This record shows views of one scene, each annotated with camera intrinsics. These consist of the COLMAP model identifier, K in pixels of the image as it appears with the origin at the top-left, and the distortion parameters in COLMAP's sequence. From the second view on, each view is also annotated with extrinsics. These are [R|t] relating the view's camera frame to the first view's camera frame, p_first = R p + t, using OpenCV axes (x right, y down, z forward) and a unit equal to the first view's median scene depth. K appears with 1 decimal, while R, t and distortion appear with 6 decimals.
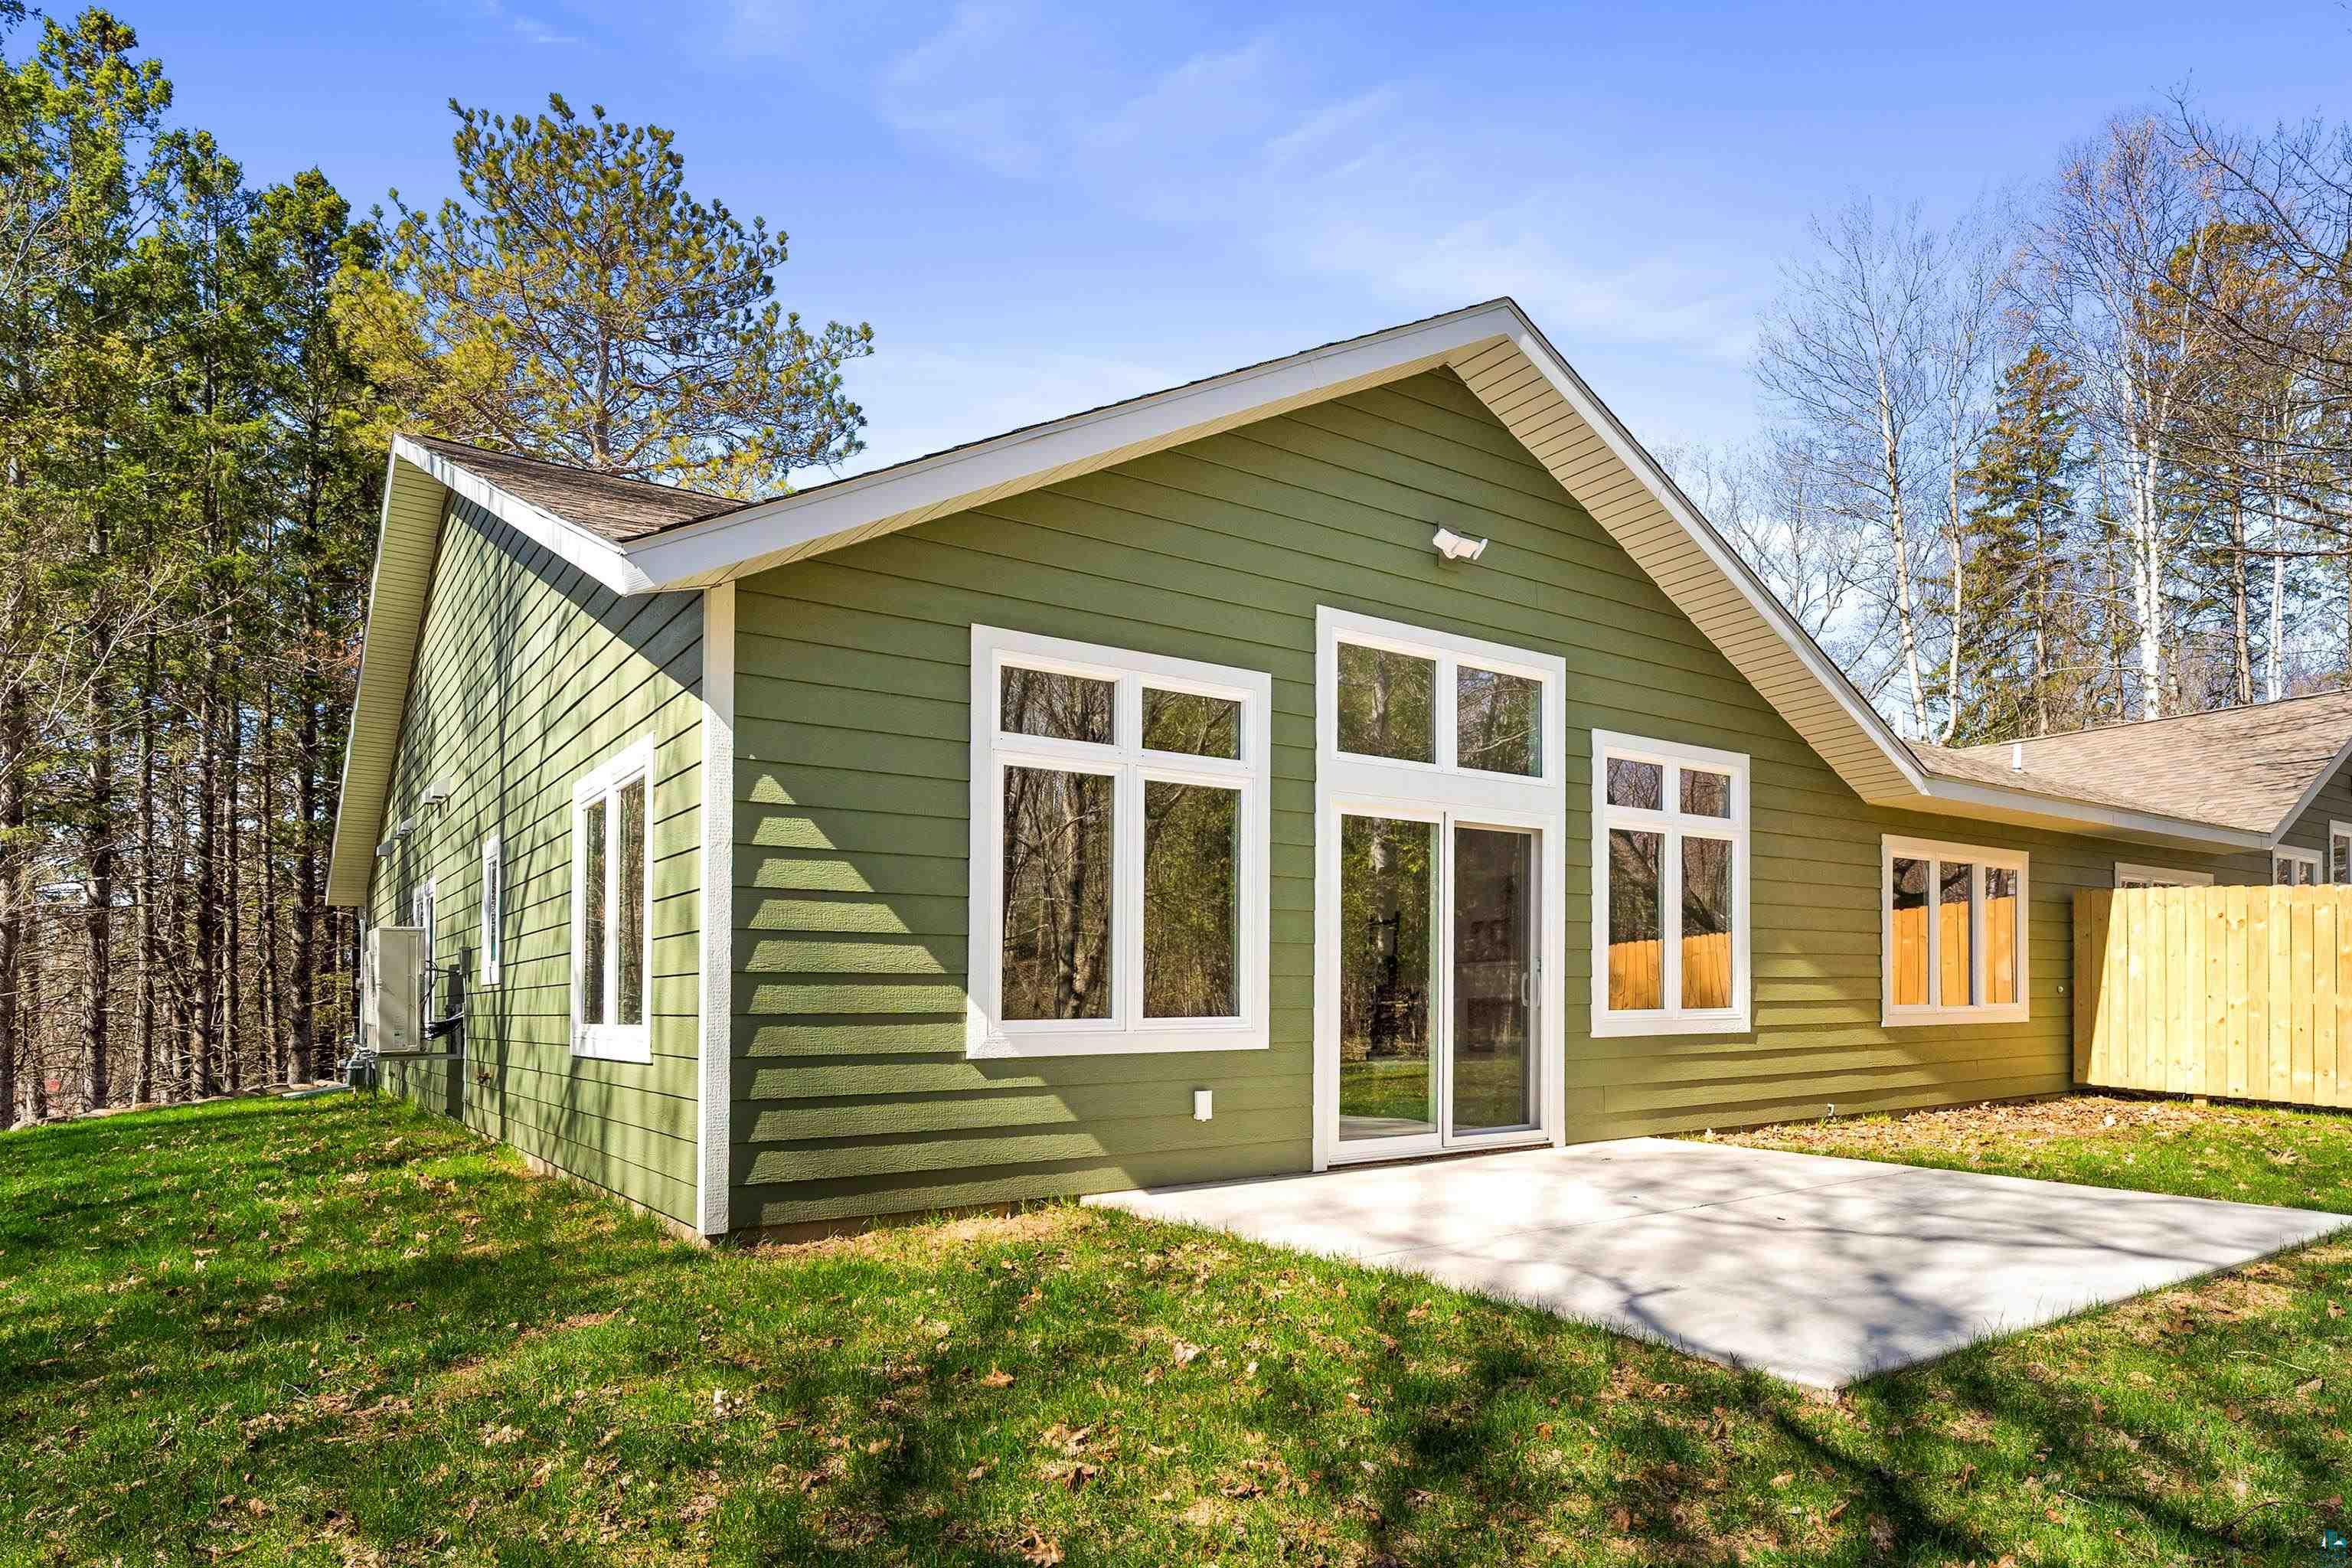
lens RADIAL K [[1315.0, 0, 1244.5], [0, 1315.0, 935.8], [0, 0, 1]] dist [-0.000319, -0.000566]
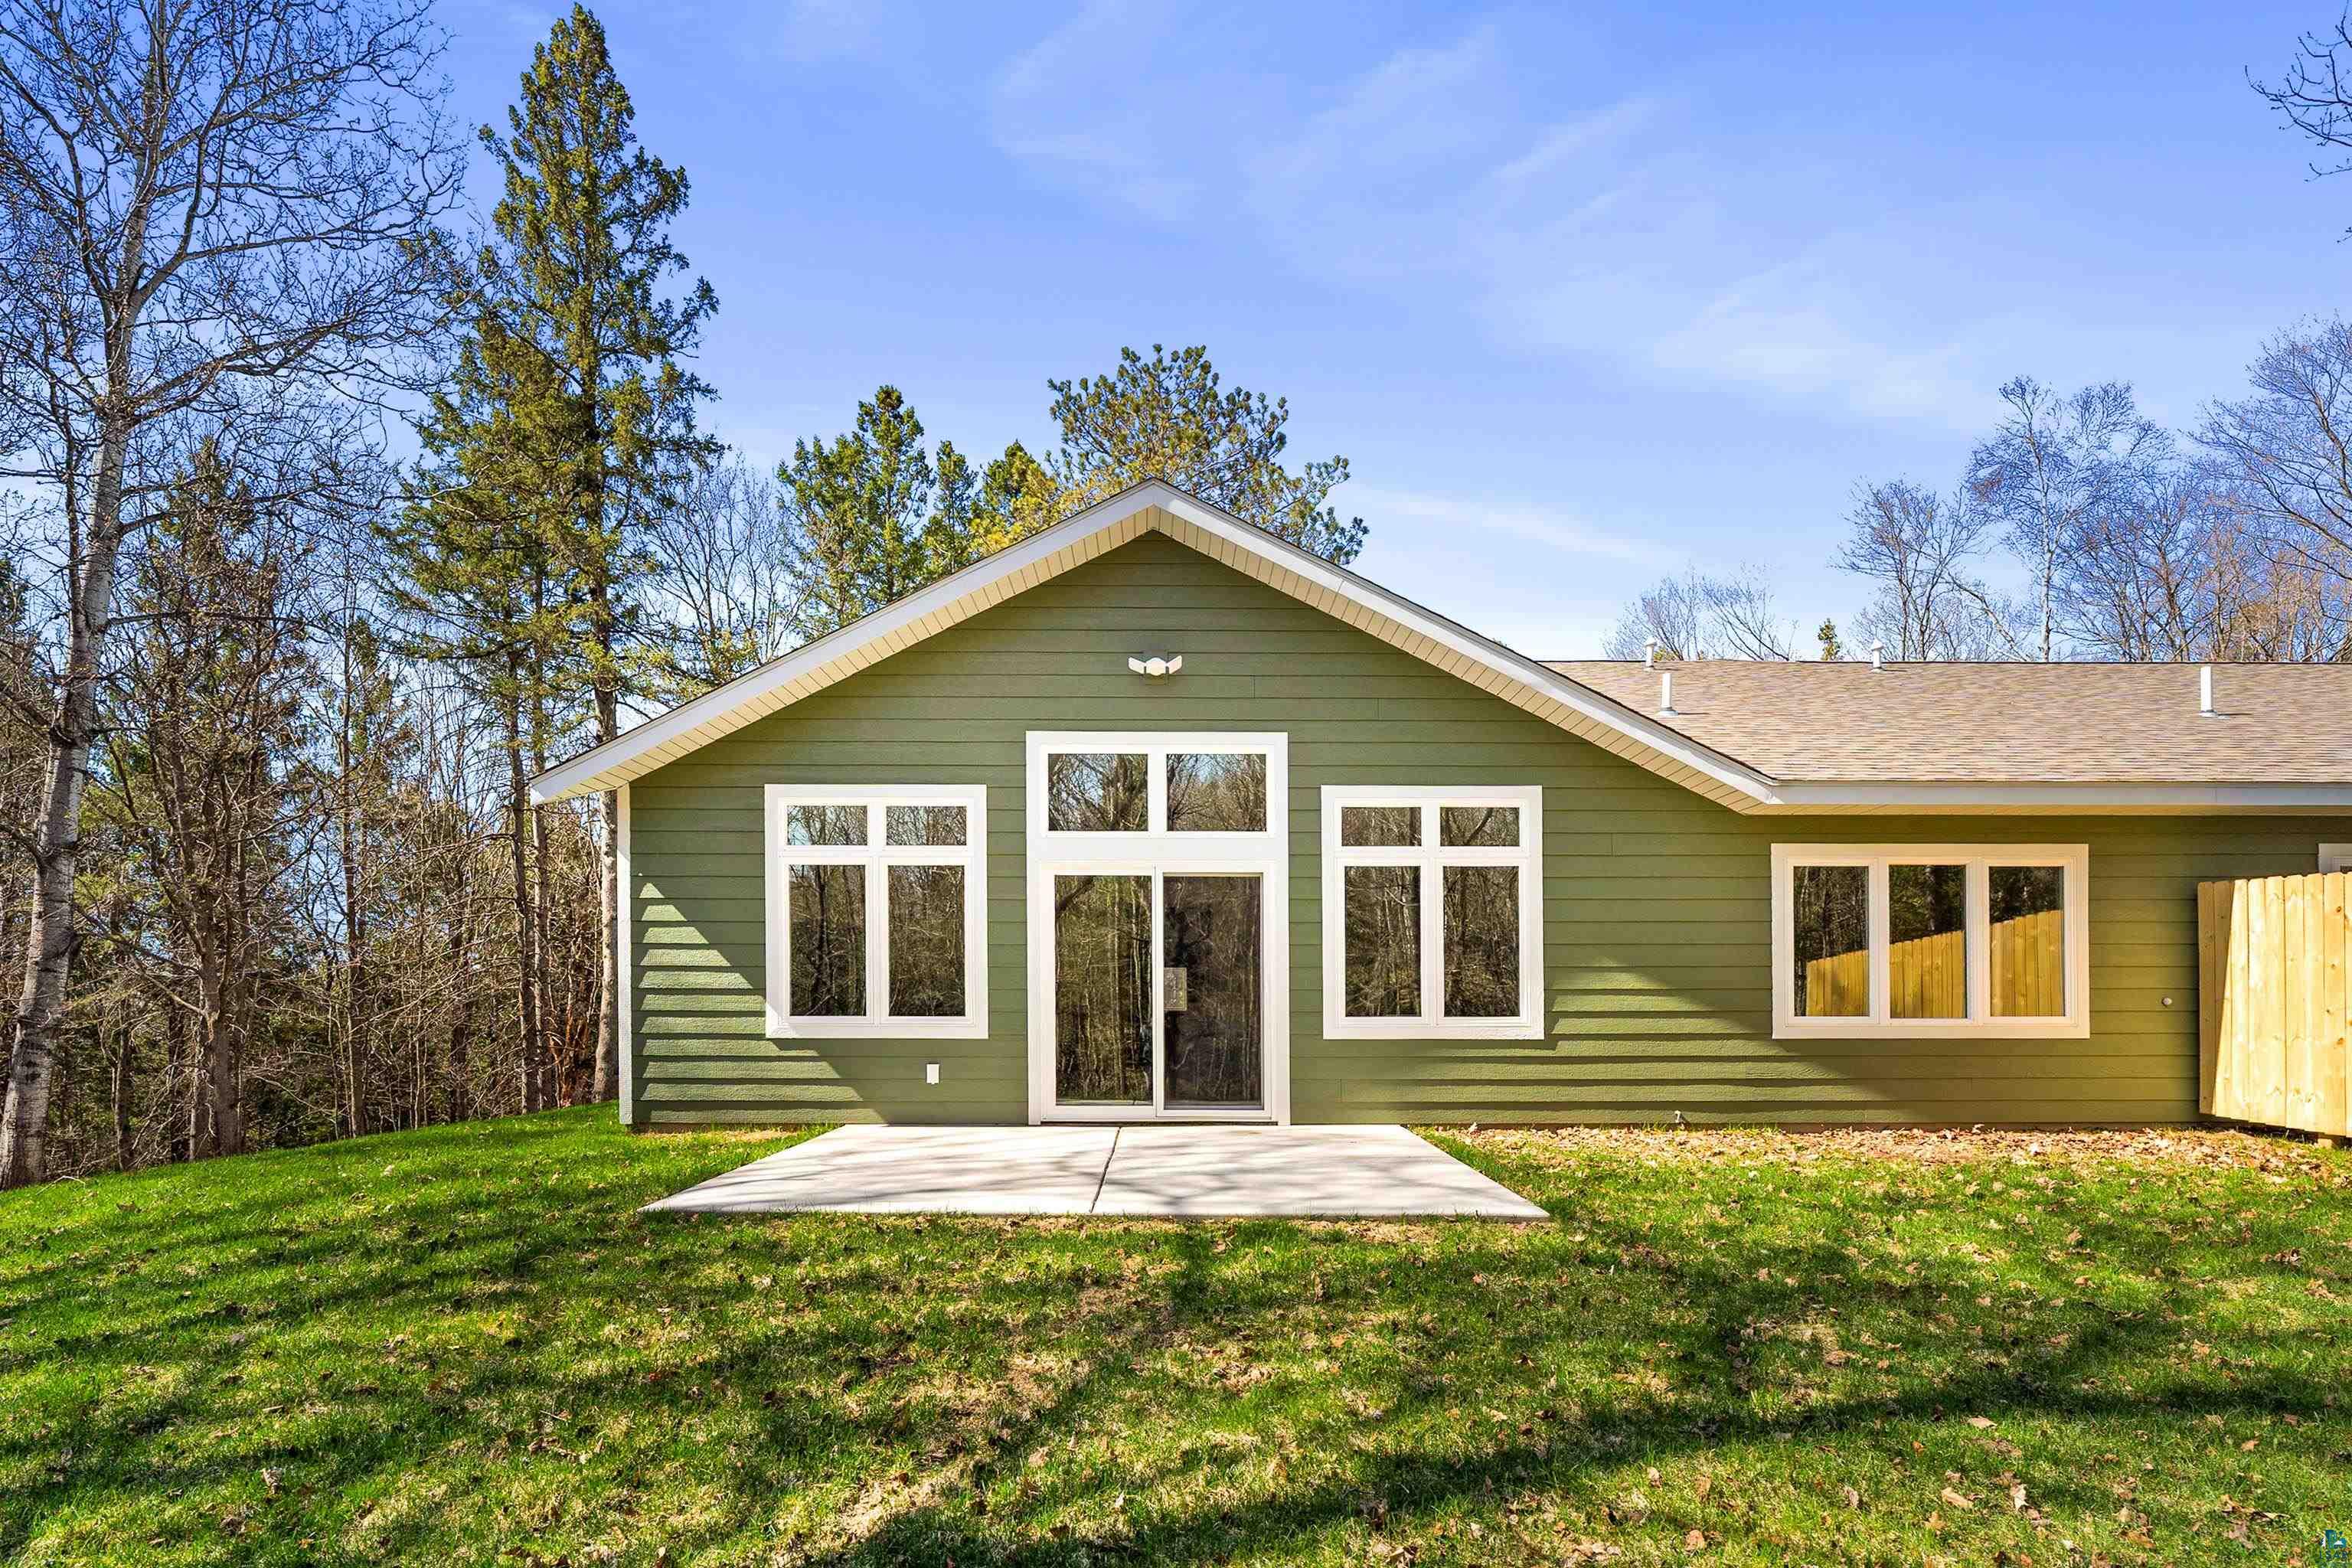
lens RADIAL K [[1185.2, 0, 1184.7], [0, 1185.2, 962.7], [0, 0, 1]] dist [-0.001754, -0.000150]
pose [[0.825963, -0.015467, -0.563512, 0.853456], [0.020023, 0.999798, 0.001906, 0.002109], [0.563369, -0.012857, 0.826105, 0.019442]]
